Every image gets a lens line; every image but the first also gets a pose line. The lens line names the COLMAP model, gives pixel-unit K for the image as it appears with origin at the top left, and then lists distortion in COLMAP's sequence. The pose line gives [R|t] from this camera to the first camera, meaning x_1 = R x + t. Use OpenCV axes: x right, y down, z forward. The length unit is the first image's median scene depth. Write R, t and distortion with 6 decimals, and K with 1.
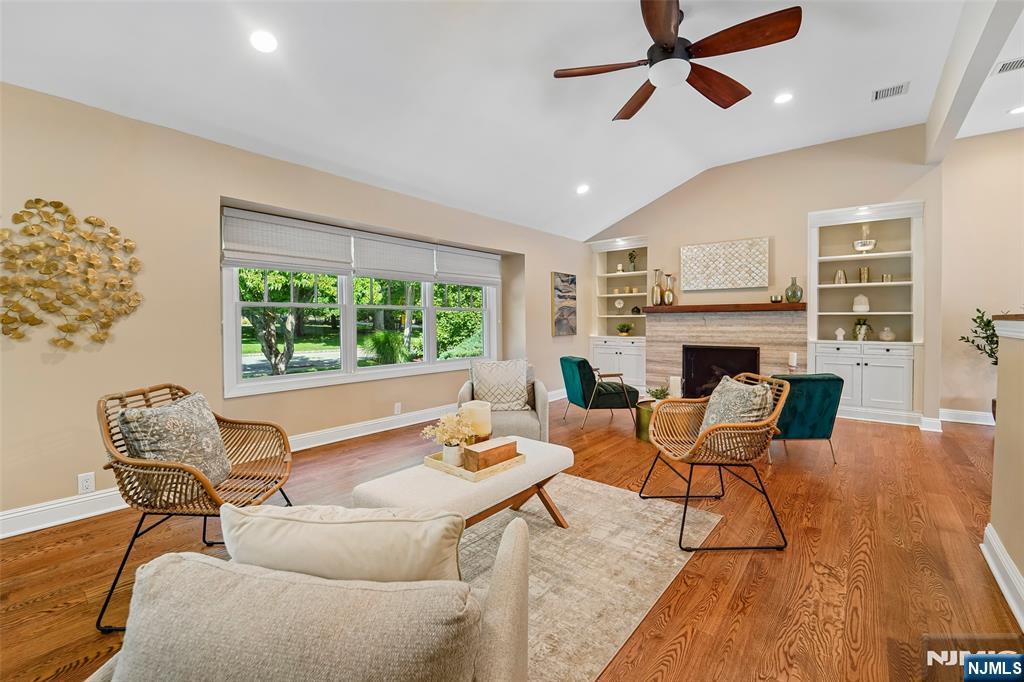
lens RADIAL K [[435.9, 0, 484.2], [0, 435.9, 323.3], [0, 0, 1]] dist [-0.017024, 0.004233]
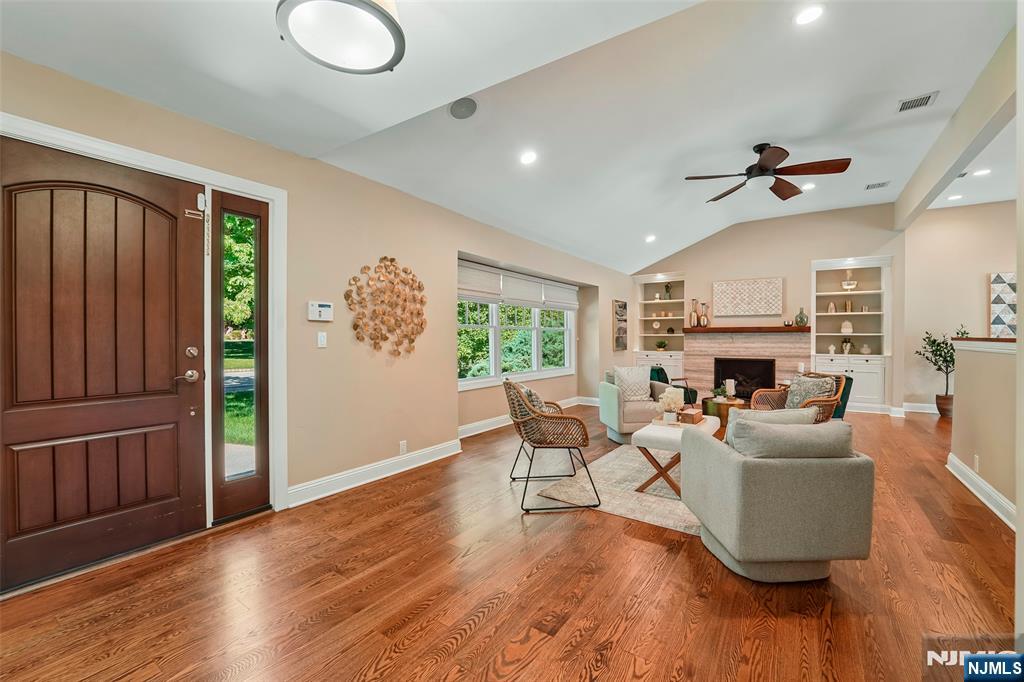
lens RADIAL K [[416.9, 0, 514.9], [0, 416.9, 337.0], [0, 0, 1]] dist [0.000754, -0.000036]
pose [[0.994545, 0.005485, 0.104167, -0.313450], [-0.004714, 0.999960, -0.007644, 0.000227], [-0.104205, 0.007111, 0.994530, -0.210637]]
